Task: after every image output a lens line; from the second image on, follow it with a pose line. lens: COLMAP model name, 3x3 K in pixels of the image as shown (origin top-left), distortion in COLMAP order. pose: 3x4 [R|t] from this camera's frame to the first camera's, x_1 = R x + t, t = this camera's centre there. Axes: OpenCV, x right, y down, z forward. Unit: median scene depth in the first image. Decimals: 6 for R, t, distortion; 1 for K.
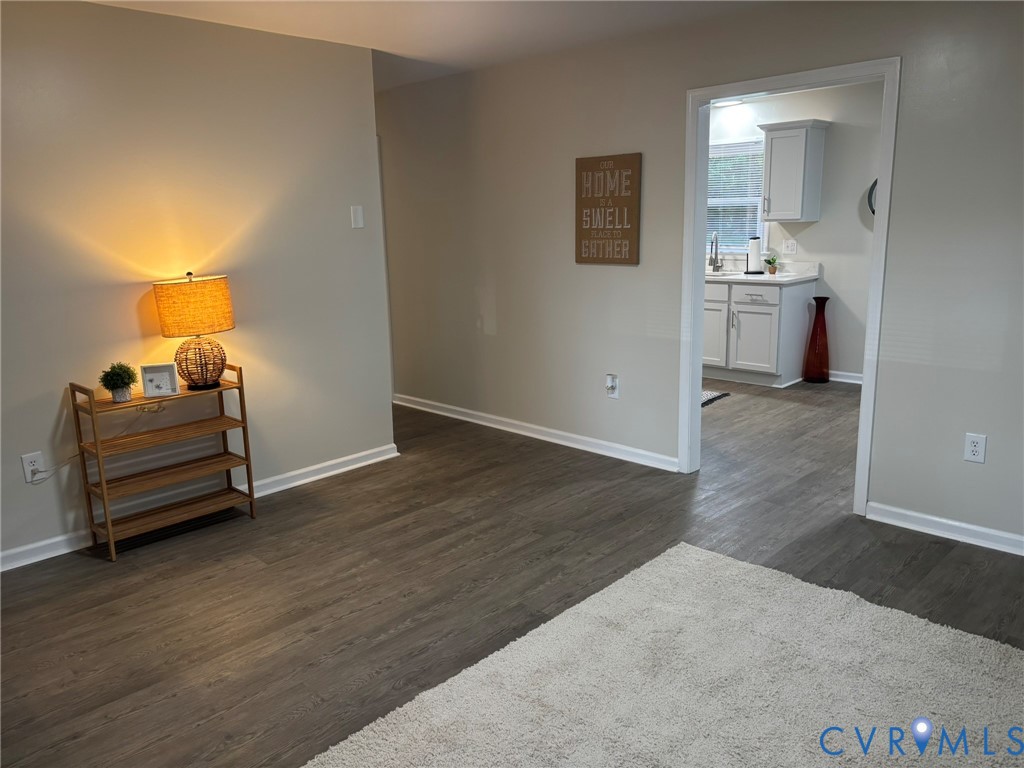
lens RADIAL K [[771.3, 0, 506.9], [0, 771.3, 379.0], [0, 0, 1]] dist [0.053430, -0.064194]
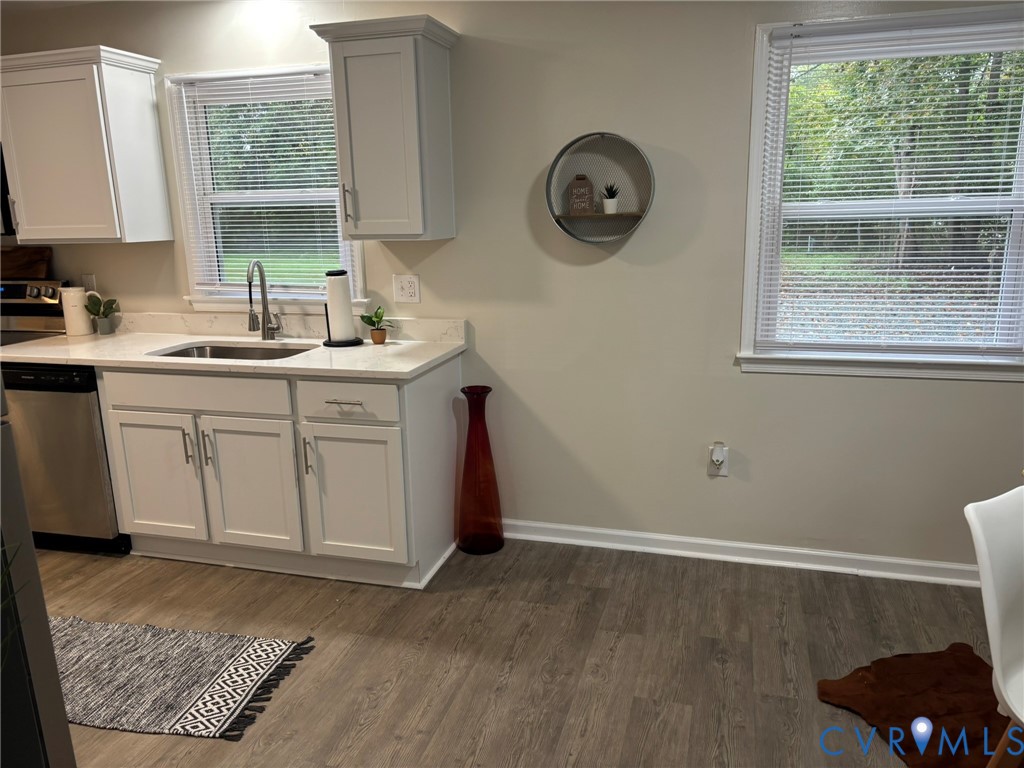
lens RADIAL K [[771.3, 0, 510.3], [0, 771.3, 386.4], [0, 0, 1]] dist [0.053430, -0.064194]
pose [[0.882221, -0.102393, 0.459567, 0.285918], [0.100127, 0.994541, 0.029375, -0.175433], [-0.460066, 0.020100, 0.887657, 0.802878]]
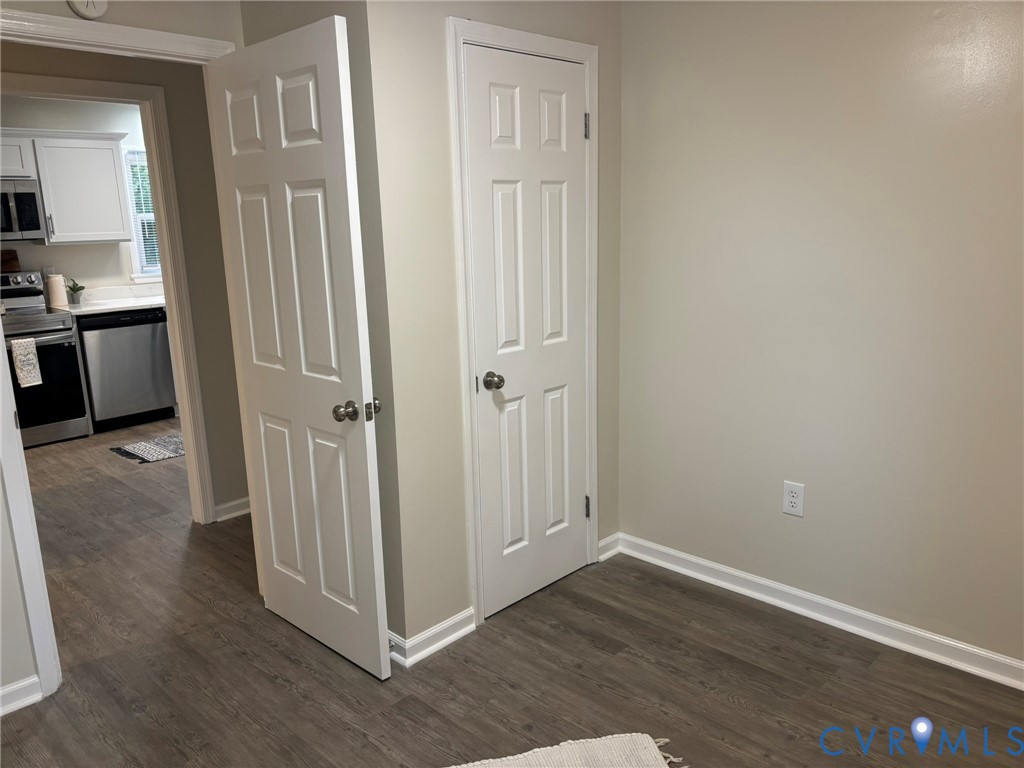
lens RADIAL K [[771.3, 0, 507.1], [0, 771.3, 387.0], [0, 0, 1]] dist [0.053430, -0.064194]
pose [[0.000936, -0.191444, 0.981503, -1.049944], [0.240058, 0.952846, 0.185626, -0.187337], [-0.970758, 0.235444, 0.046850, 1.027281]]
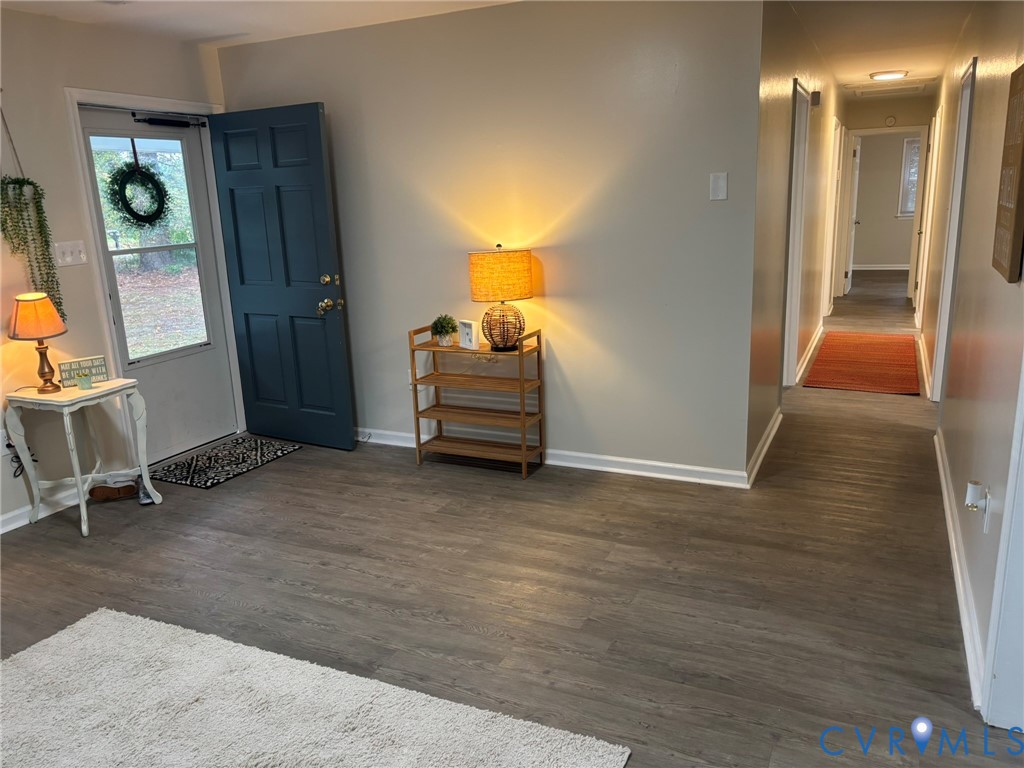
lens RADIAL K [[771.3, 0, 505.5], [0, 771.3, 383.3], [0, 0, 1]] dist [0.053430, -0.064194]
pose [[0.321838, 0.235332, -0.917082, 0.536490], [-0.163809, 0.967850, 0.190873, -0.129404], [0.932516, 0.088796, 0.350041, 0.529373]]
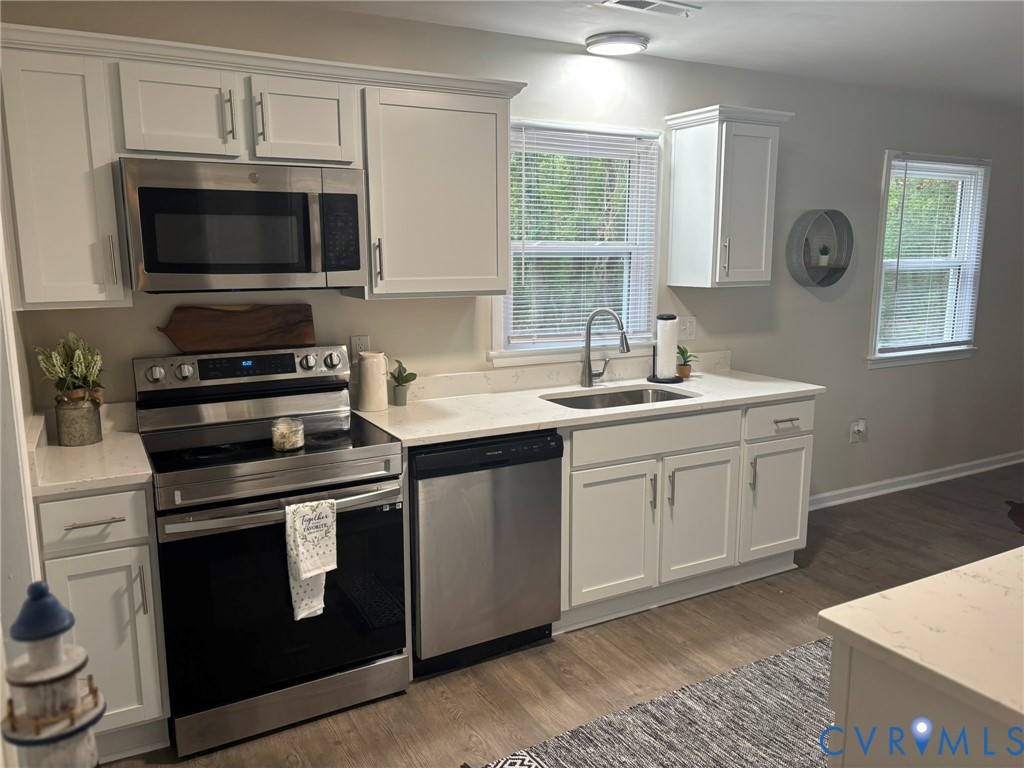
lens RADIAL K [[771.3, 0, 512.8], [0, 771.3, 382.3], [0, 0, 1]] dist [0.053430, -0.064194]
pose [[0.288143, -0.133587, 0.948224, -0.351570], [0.198597, 0.977028, 0.077296, -0.307959], [-0.936767, 0.166042, 0.308054, 1.454317]]
